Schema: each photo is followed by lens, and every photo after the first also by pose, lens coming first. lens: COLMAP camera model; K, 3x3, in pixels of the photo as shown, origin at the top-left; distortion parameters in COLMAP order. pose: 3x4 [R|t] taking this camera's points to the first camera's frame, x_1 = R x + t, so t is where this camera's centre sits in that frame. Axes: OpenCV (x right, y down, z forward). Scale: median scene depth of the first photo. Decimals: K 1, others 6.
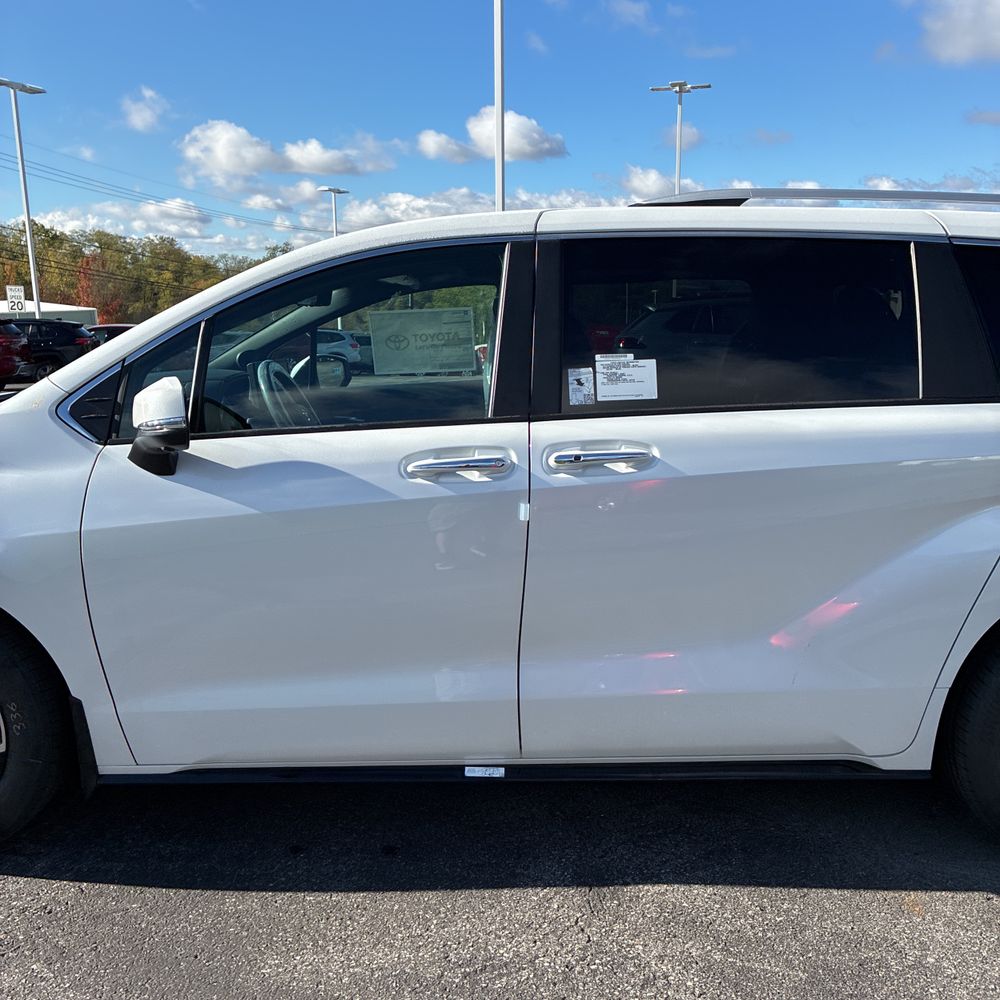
lens RADIAL K [[1011.0, 0, 497.9], [0, 1011.0, 525.4], [0, 0, 1]] dist [0.022093, -0.020178]
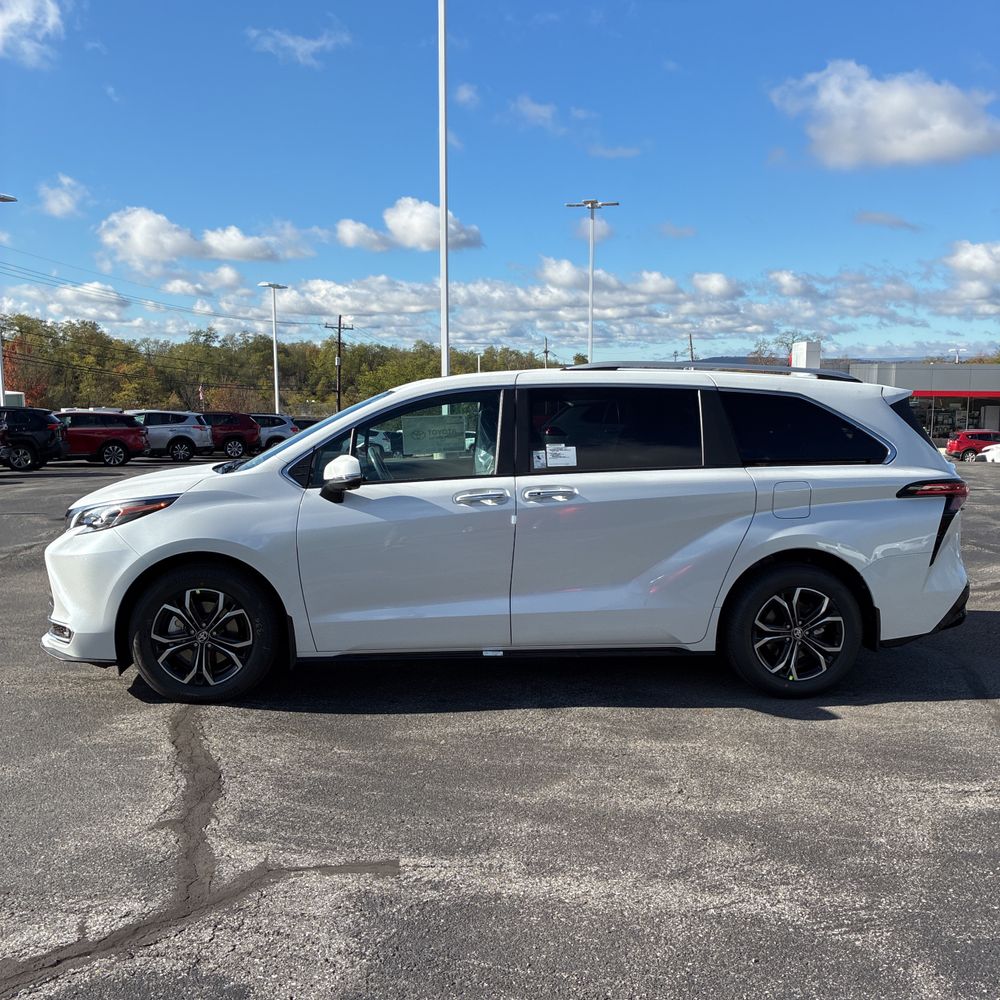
lens RADIAL K [[1011.0, 0, 497.9], [0, 1011.0, 525.4], [0, 0, 1]] dist [0.022093, -0.020178]
pose [[0.996818, -0.006034, 0.079481, -0.161572], [0.012372, 0.996758, -0.079499, 0.153669], [-0.078744, 0.080230, 0.993661, -0.993900]]
